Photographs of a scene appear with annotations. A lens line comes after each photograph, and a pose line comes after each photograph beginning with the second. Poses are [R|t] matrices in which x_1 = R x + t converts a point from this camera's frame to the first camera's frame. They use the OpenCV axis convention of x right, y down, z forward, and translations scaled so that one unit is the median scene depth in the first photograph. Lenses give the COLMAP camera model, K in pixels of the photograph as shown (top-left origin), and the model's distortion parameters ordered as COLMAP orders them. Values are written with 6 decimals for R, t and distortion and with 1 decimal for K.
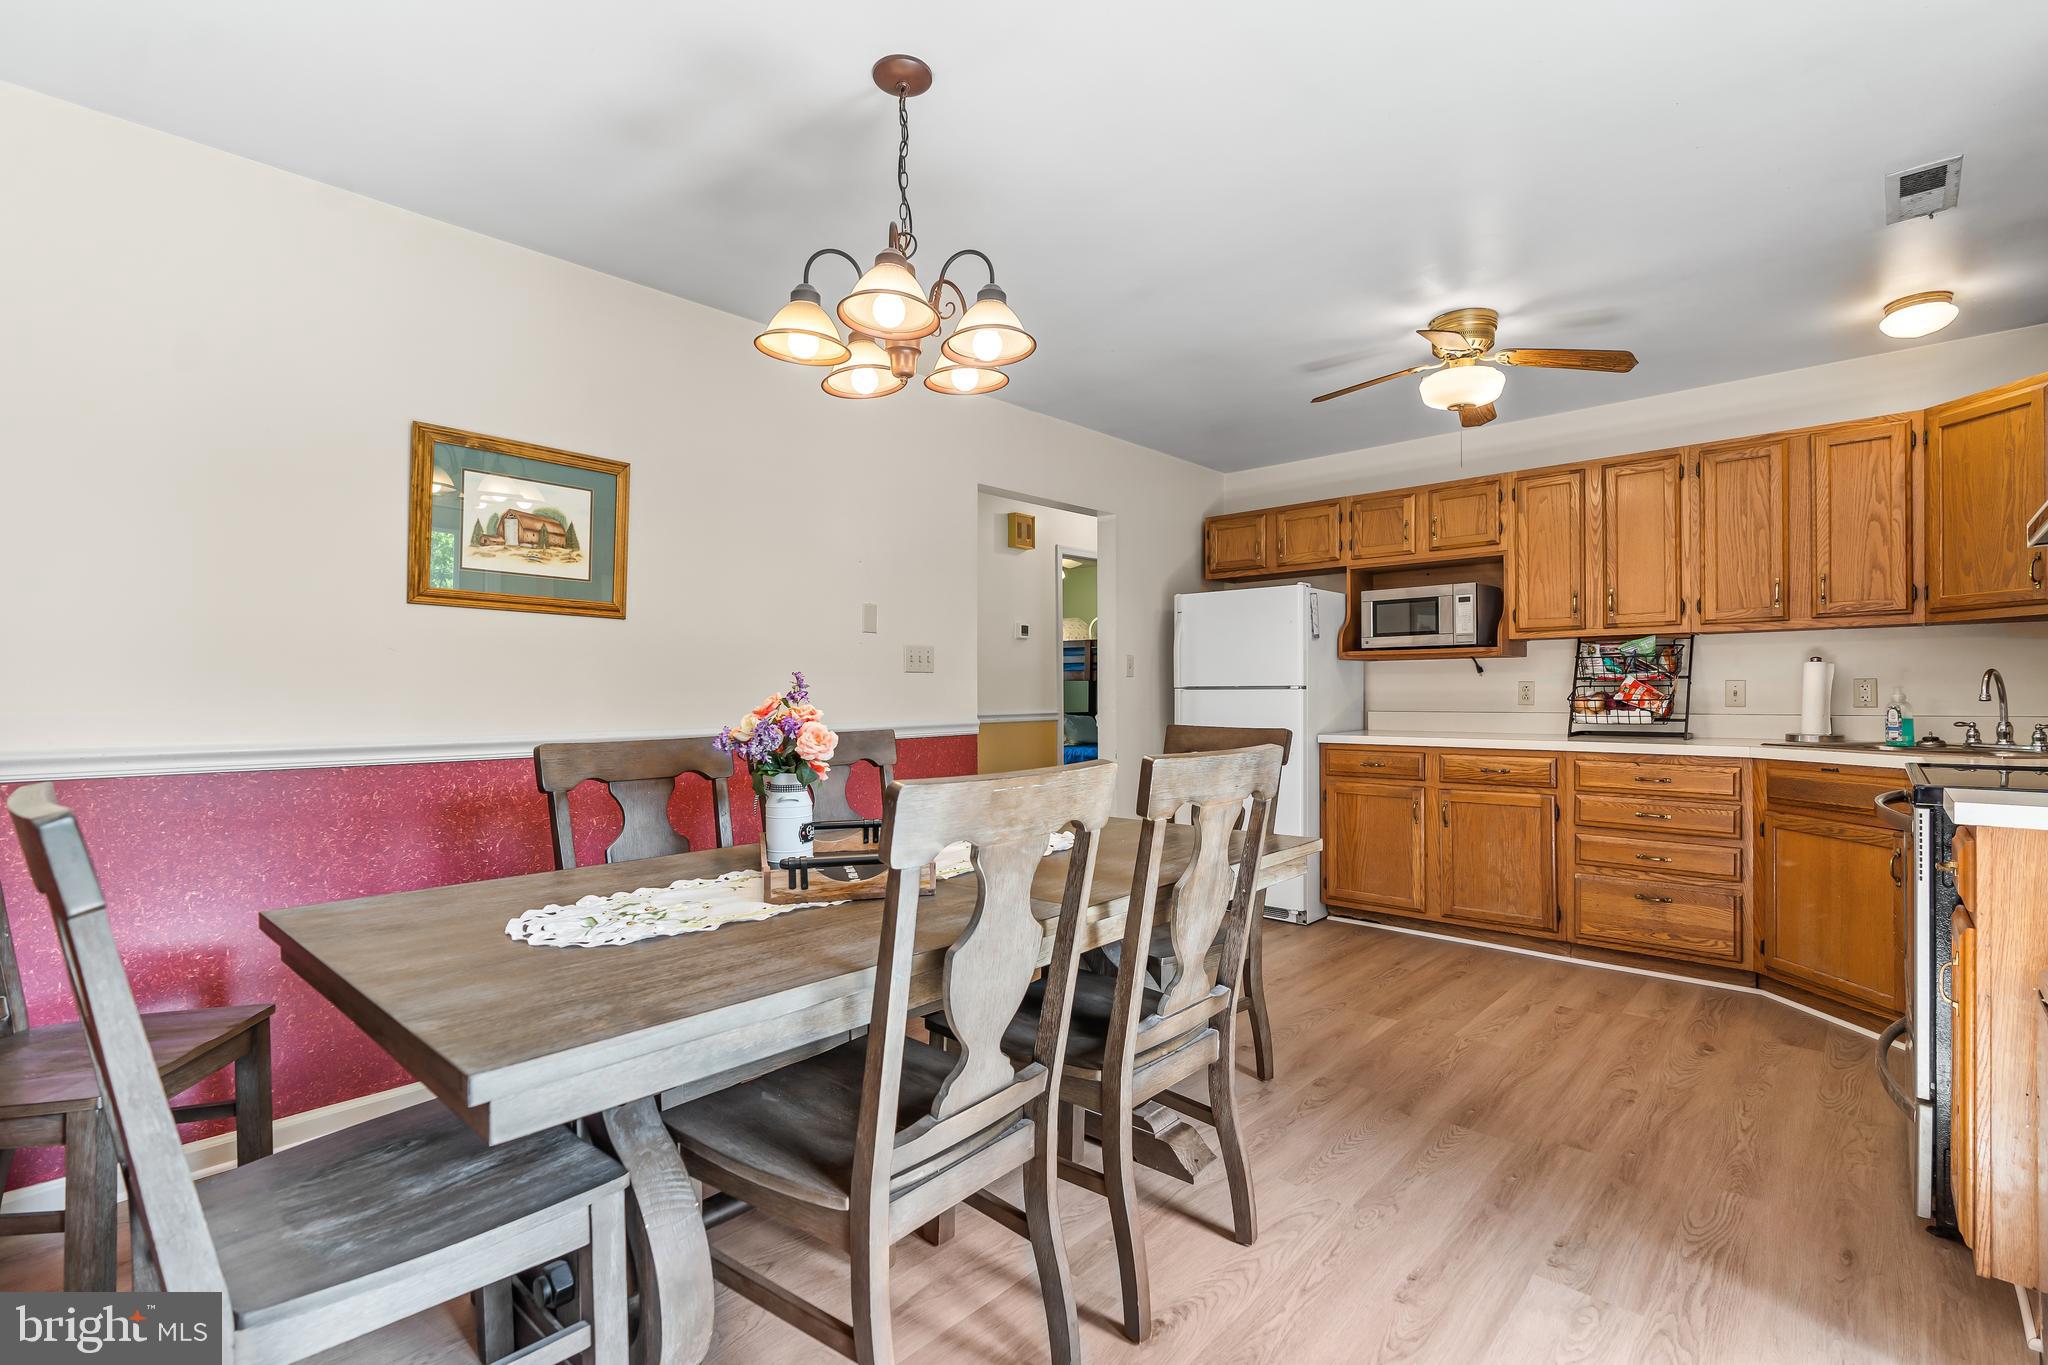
lens RADIAL K [[933.2, 0, 1014.9], [0, 933.2, 688.5], [0, 0, 1]] dist [-0.002067, 0.002078]
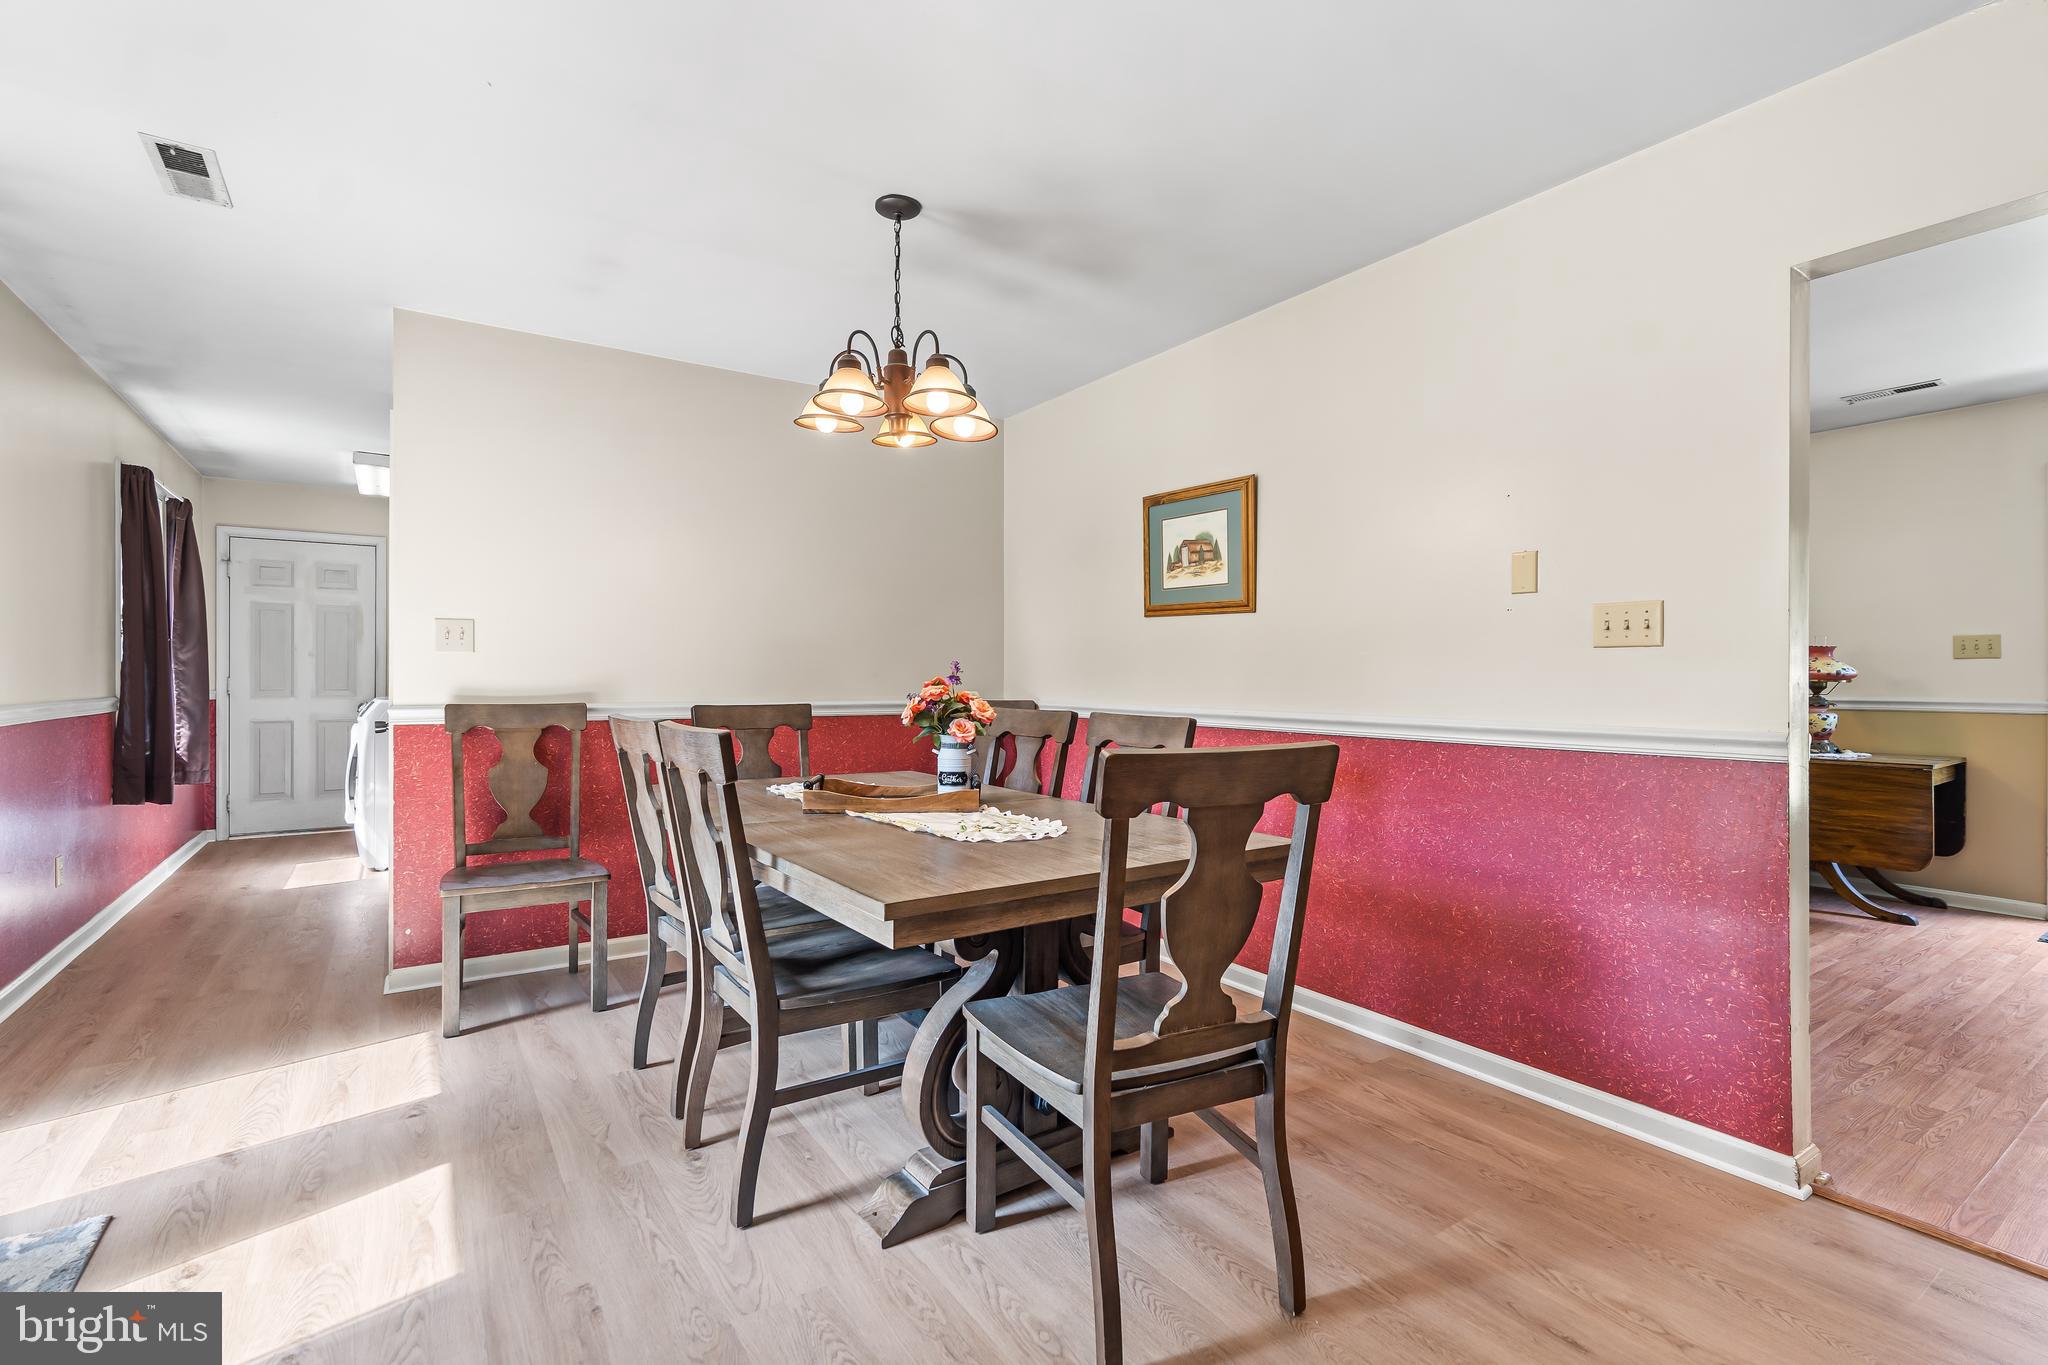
lens RADIAL K [[933.2, 0, 1021.6], [0, 933.2, 676.7], [0, 0, 1]] dist [-0.002067, 0.002078]
pose [[-0.214349, -0.002115, -0.976755, 0.795808], [-0.002382, 0.999996, -0.001643, 0.006451], [0.976754, 0.001974, -0.214353, 1.033726]]
